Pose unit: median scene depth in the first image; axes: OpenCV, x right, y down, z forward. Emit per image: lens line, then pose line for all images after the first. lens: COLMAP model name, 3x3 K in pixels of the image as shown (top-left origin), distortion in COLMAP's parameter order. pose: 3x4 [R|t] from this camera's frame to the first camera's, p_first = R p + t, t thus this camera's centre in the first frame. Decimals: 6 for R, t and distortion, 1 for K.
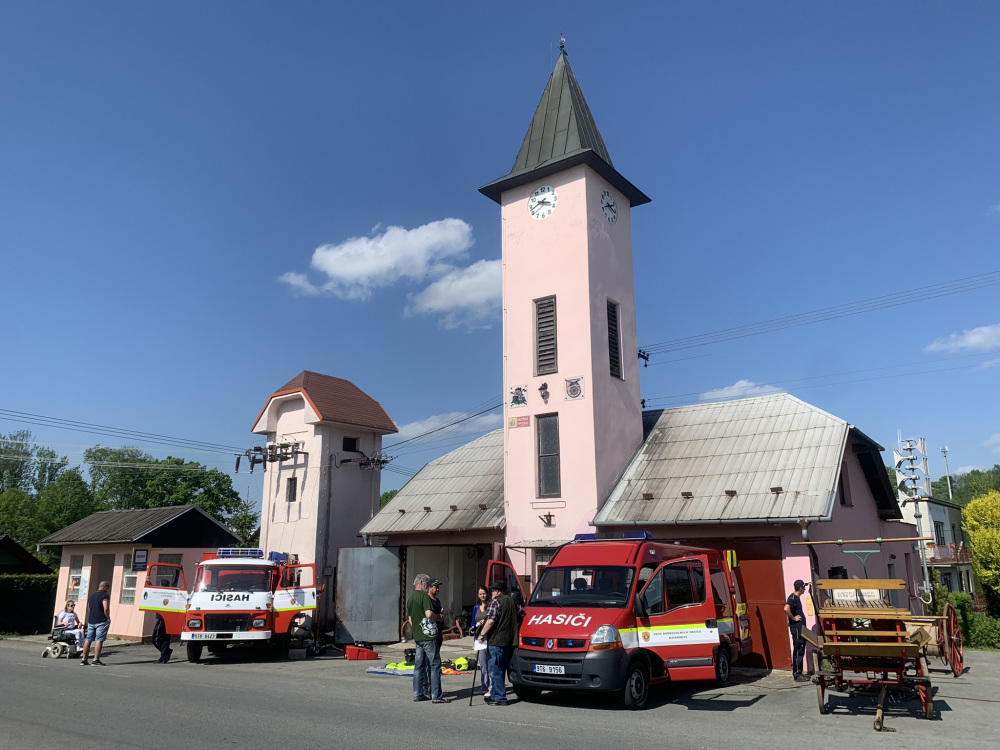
lens RADIAL K [[760.2, 0, 503.2], [0, 760.2, 370.2], [0, 0, 1]] dist [0.043422, -0.037030]
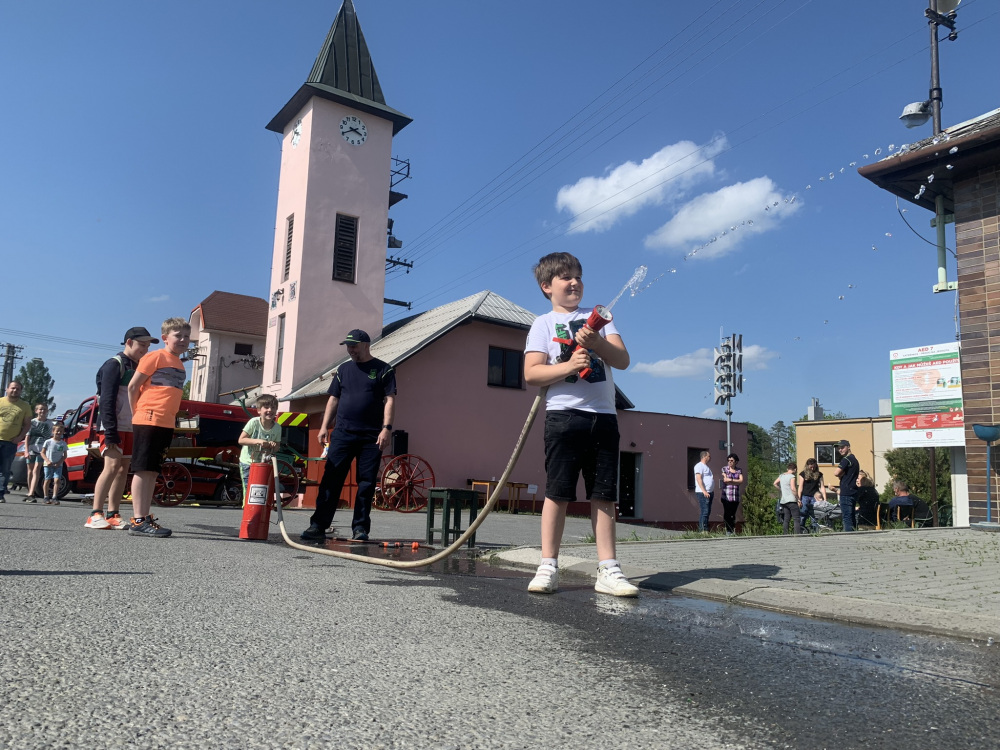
lens RADIAL K [[760.2, 0, 505.0], [0, 760.2, 379.0], [0, 0, 1]] dist [0.043422, -0.037030]
pose [[0.940028, -0.000920, -0.341096, 0.740175], [0.032998, 0.995551, 0.088255, 0.060279], [0.339498, -0.094218, 0.935876, -0.021004]]
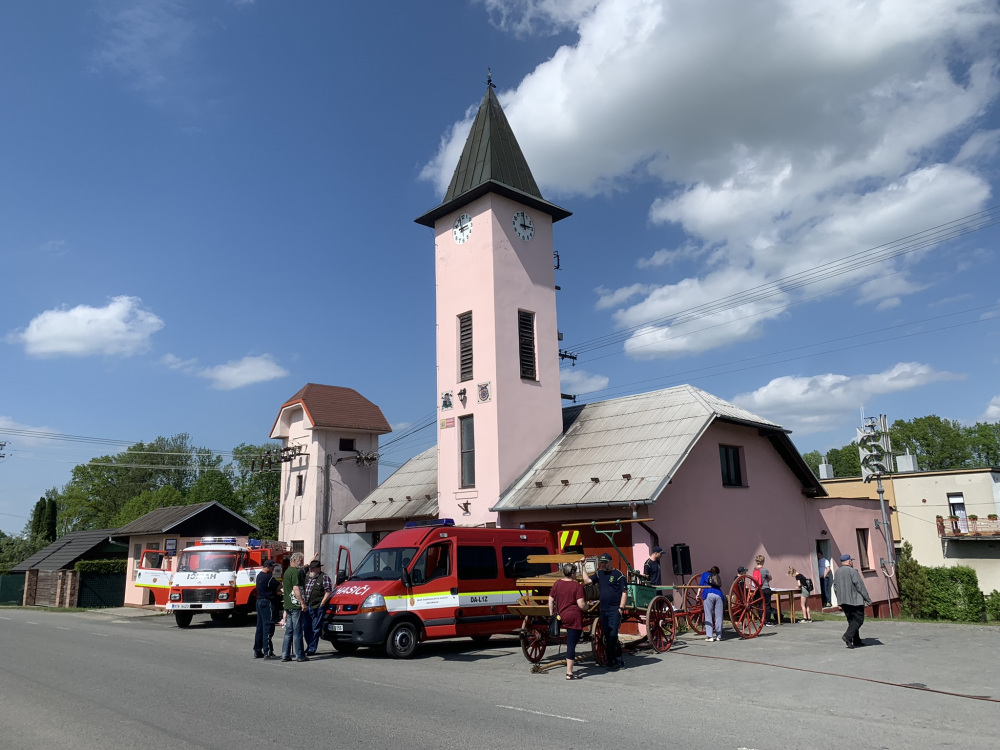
lens RADIAL K [[760.2, 0, 503.3], [0, 760.2, 366.9], [0, 0, 1]] dist [0.043422, -0.037030]
pose [[0.979935, -0.060461, -0.189924, 0.309952], [0.064338, 0.997826, 0.014310, -0.026290], [0.188646, -0.026242, 0.981694, -0.107818]]
